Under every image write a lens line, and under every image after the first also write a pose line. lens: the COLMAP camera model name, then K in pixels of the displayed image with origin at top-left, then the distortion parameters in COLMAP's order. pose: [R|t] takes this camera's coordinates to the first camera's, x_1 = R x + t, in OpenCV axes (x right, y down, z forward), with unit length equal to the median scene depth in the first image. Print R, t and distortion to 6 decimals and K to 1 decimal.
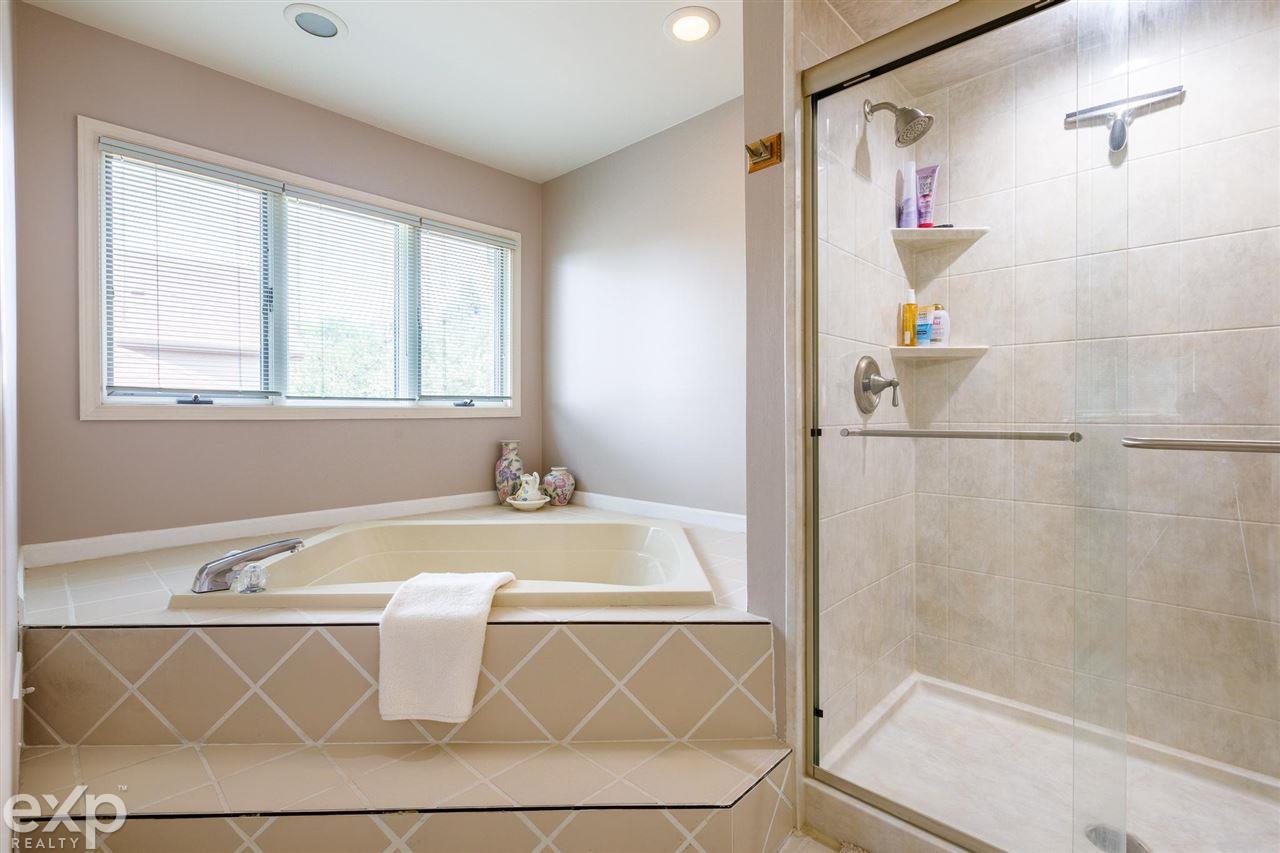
lens RADIAL K [[575.1, 0, 641.2], [0, 575.1, 419.5], [0, 0, 1]] dist [0.005399, -0.000002]
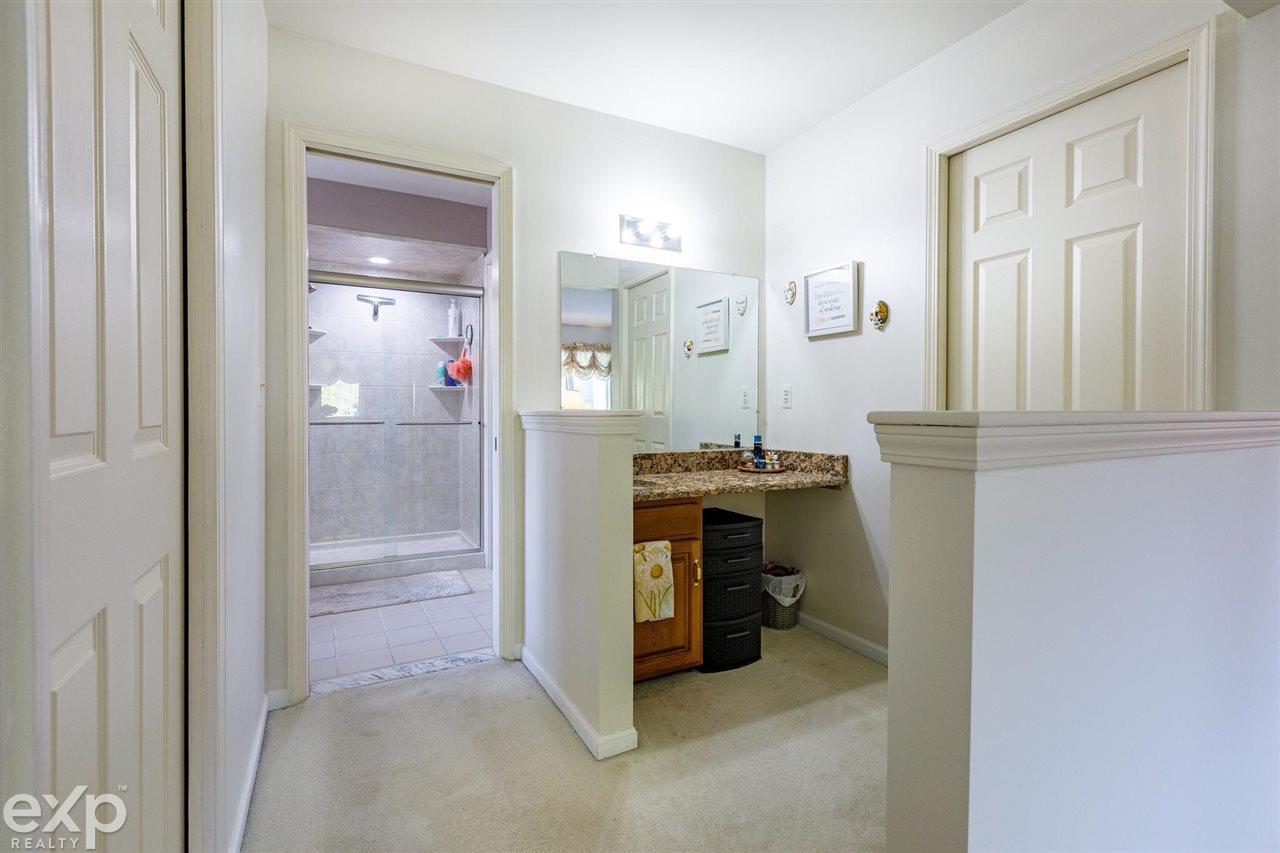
lens RADIAL K [[575.1, 0, 639.6], [0, 575.1, 420.3], [0, 0, 1]] dist [0.005399, -0.000002]
pose [[0.317419, -0.012943, 0.948197, -1.287140], [0.014466, 0.999857, 0.008806, 0.011670], [-0.948175, 0.010921, 0.317561, -0.972452]]
